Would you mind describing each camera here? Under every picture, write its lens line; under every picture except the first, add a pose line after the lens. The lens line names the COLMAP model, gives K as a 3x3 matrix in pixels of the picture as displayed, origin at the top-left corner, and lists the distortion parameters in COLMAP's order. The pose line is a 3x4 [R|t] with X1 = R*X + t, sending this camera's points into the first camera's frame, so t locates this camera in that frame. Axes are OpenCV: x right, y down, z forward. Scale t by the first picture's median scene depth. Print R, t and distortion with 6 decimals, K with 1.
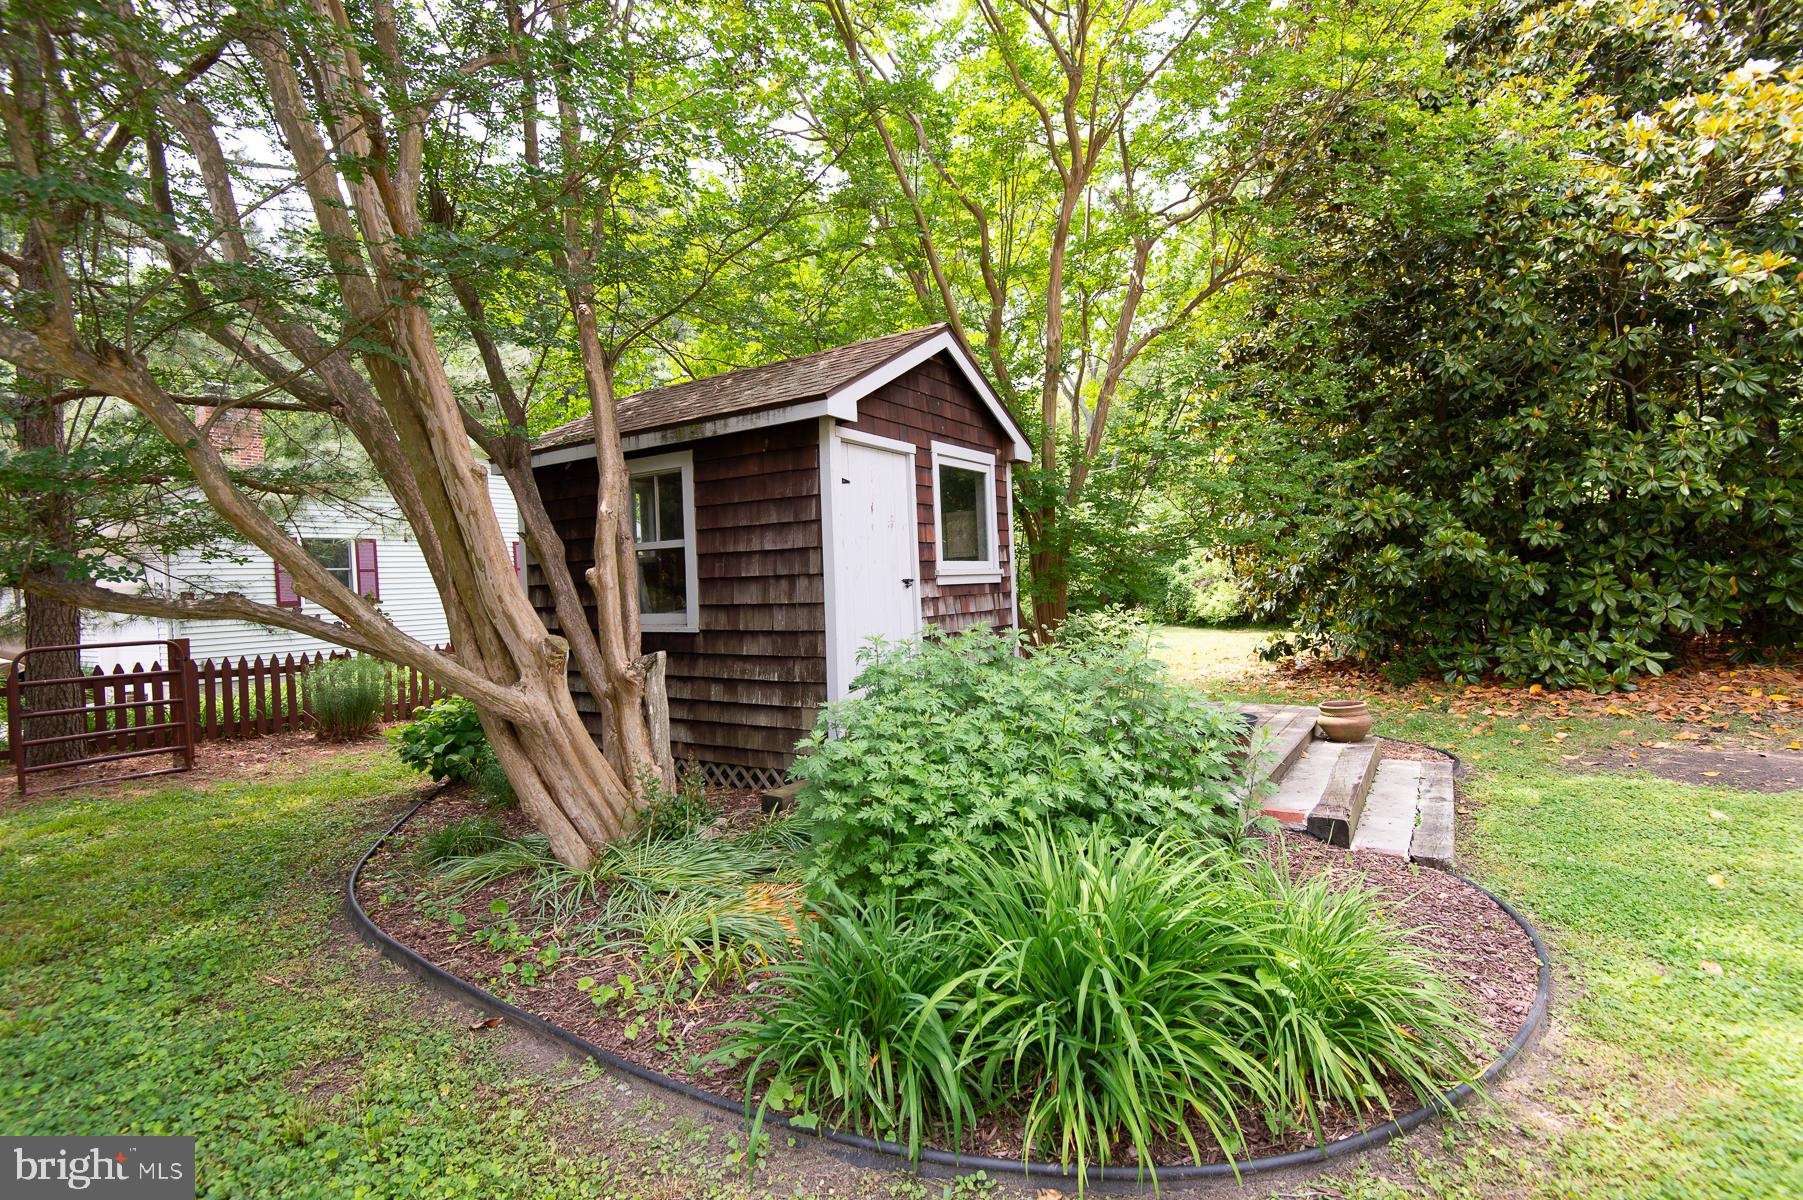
lens RADIAL K [[820.4, 0, 920.8], [0, 820.4, 597.7], [0, 0, 1]] dist [0.018996, -0.004764]
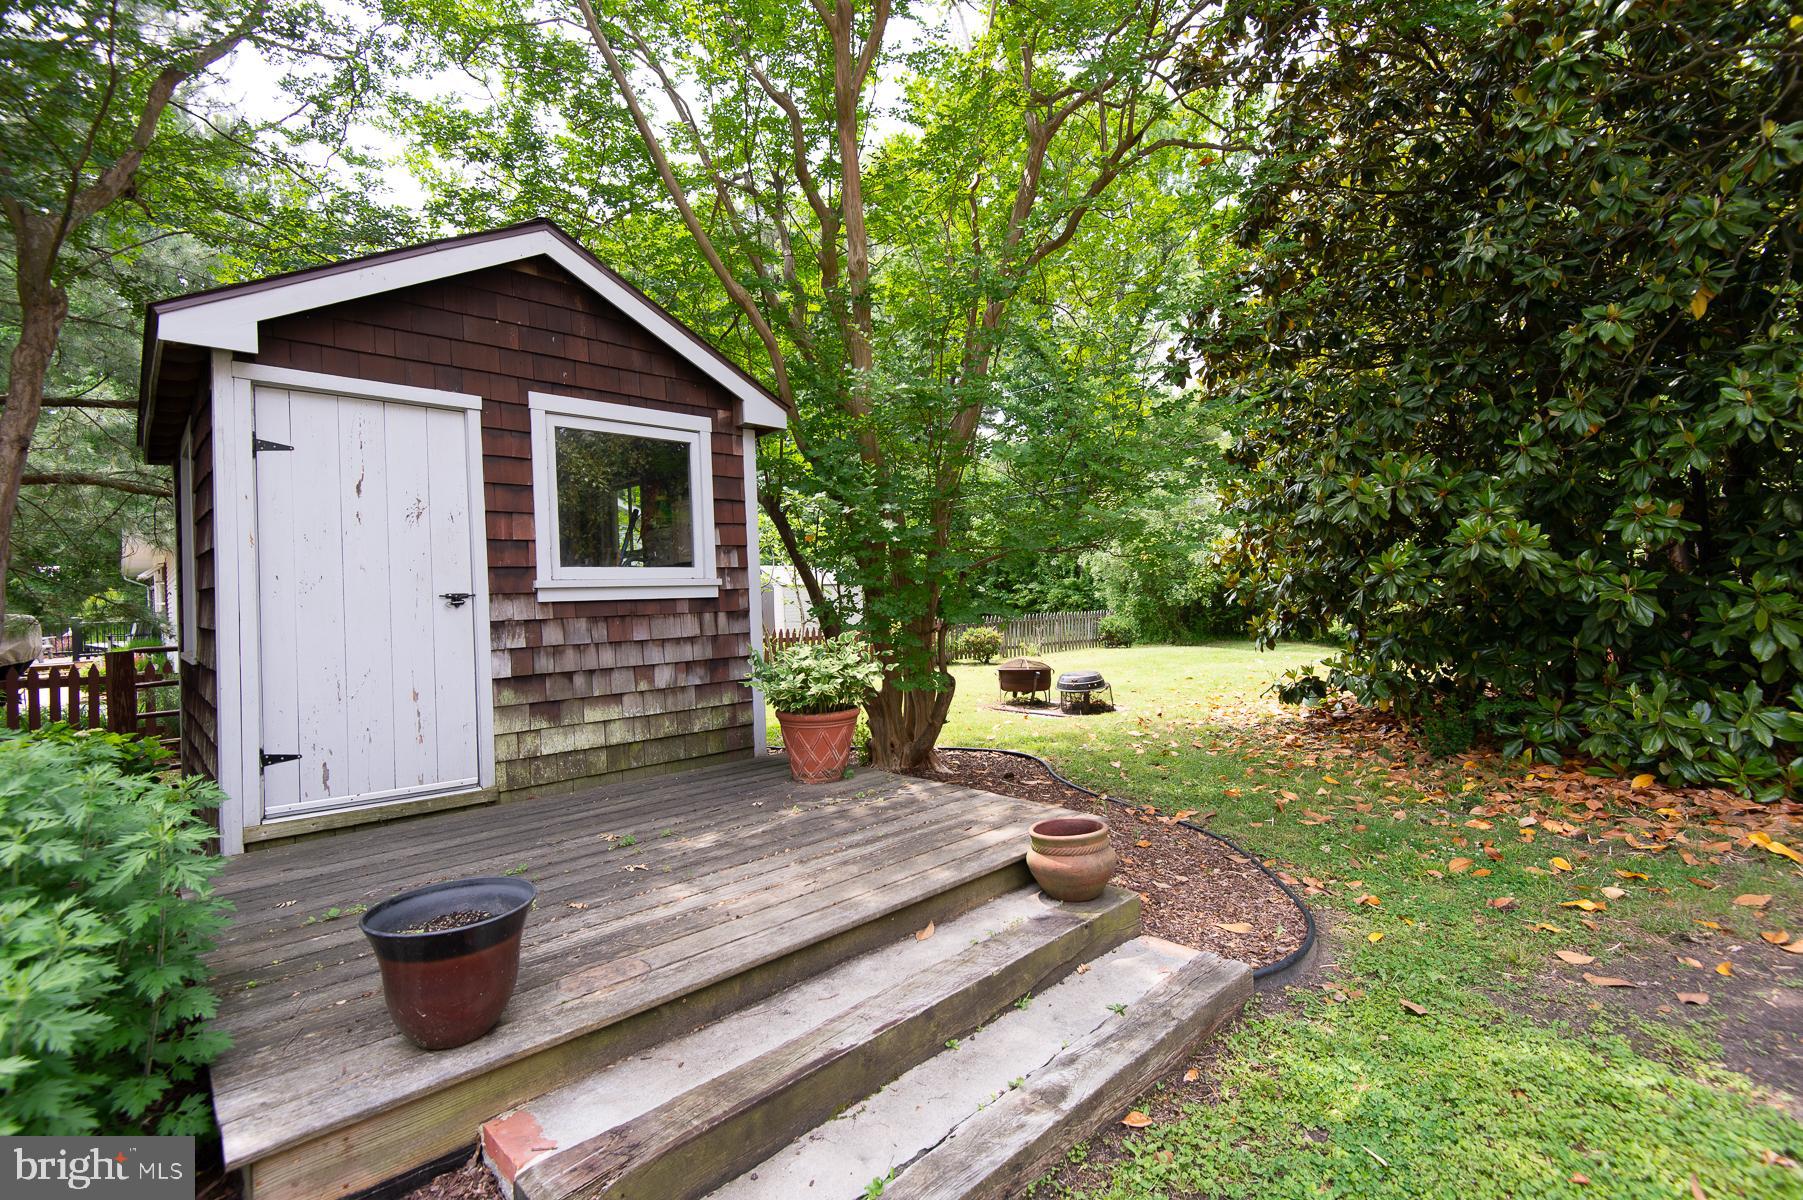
lens RADIAL K [[820.4, 0, 911.2], [0, 820.4, 597.7], [0, 0, 1]] dist [0.018996, -0.004764]
pose [[0.975485, 0.009819, -0.219847, 0.389465], [-0.010838, 0.999935, -0.003430, -0.016683], [0.219799, 0.005729, 0.975528, 0.324268]]
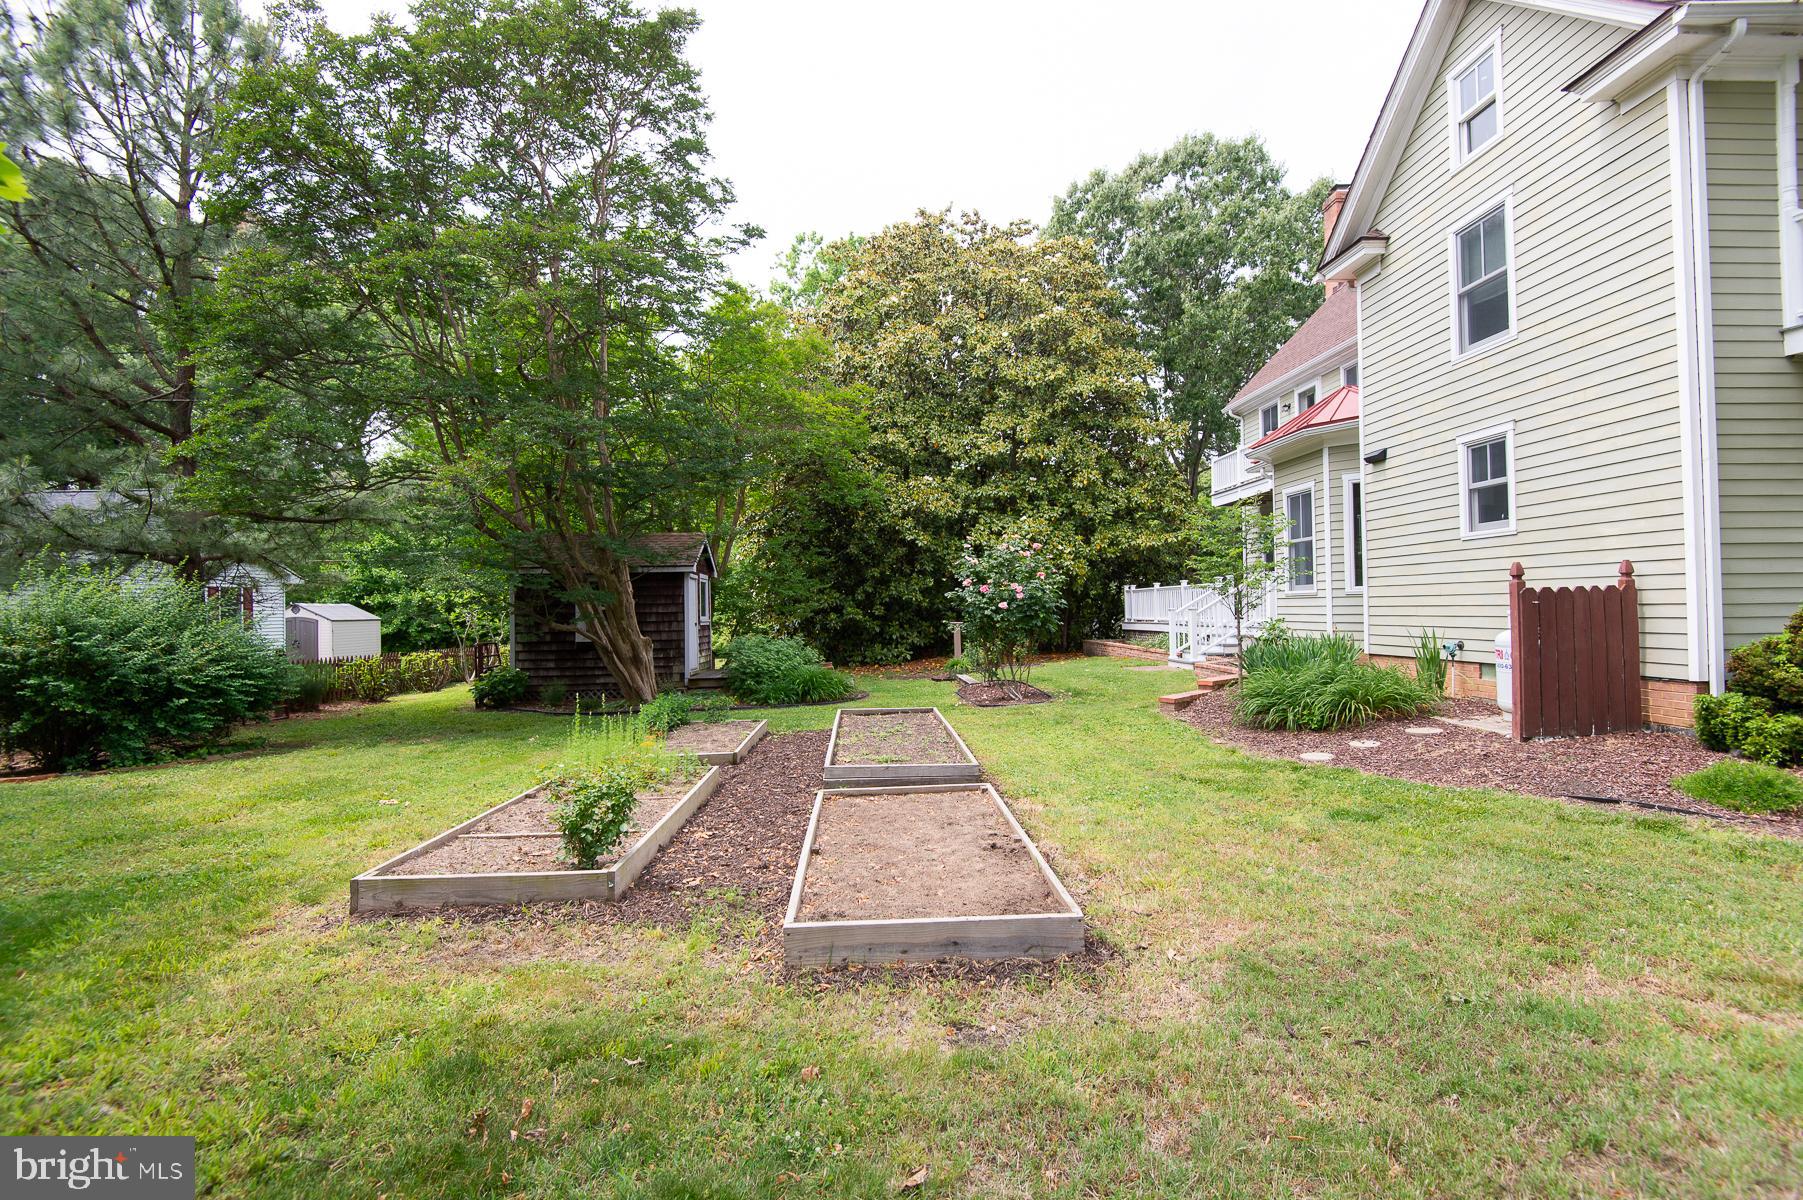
lens RADIAL K [[820.4, 0, 902.9], [0, 820.4, 595.2], [0, 0, 1]] dist [0.018996, -0.004764]
pose [[0.797802, 0.037008, 0.601783, -0.922802], [-0.000940, 0.998190, -0.060140, 0.041258], [-0.602919, 0.047414, 0.796393, -1.359693]]
